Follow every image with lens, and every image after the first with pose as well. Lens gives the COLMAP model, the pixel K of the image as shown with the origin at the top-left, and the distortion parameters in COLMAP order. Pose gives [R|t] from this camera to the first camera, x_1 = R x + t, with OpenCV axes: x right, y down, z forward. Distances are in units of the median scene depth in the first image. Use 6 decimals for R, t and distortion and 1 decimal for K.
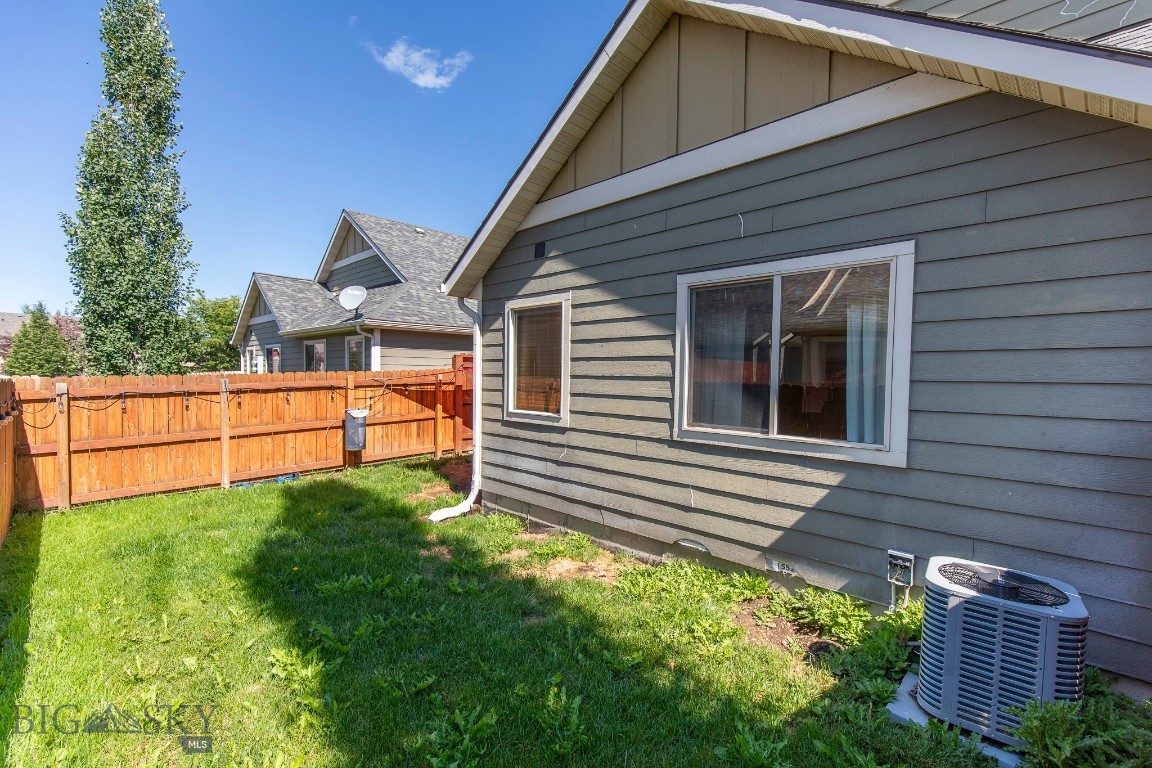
lens RADIAL K [[520.0, 0, 575.7], [0, 520.0, 384.4], [0, 0, 1]] dist [0.009597, -0.002008]
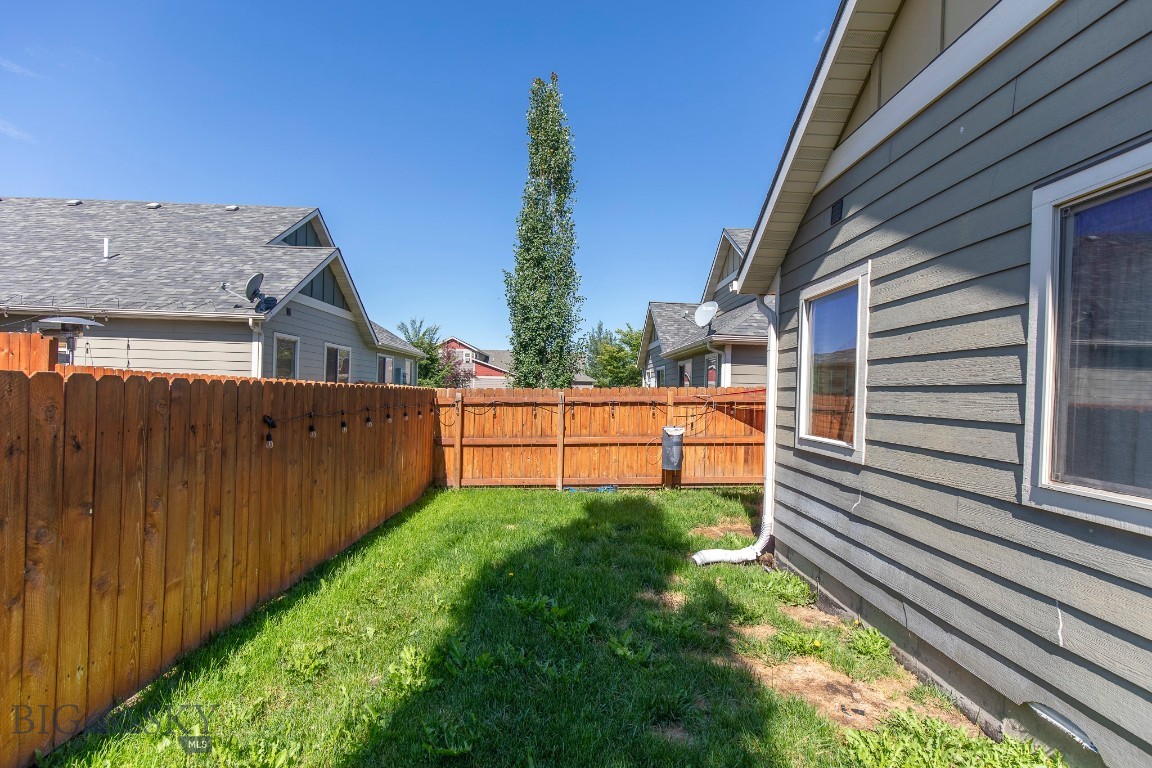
lens RADIAL K [[540.1, 0, 576.6], [0, 540.1, 388.5], [0, 0, 1]] dist [0.002526, -0.001542]
pose [[0.718137, 0.003586, -0.695892, 0.188667], [-0.032482, 0.999070, -0.028373, 0.015904], [0.695143, 0.042979, 0.717586, 0.228663]]
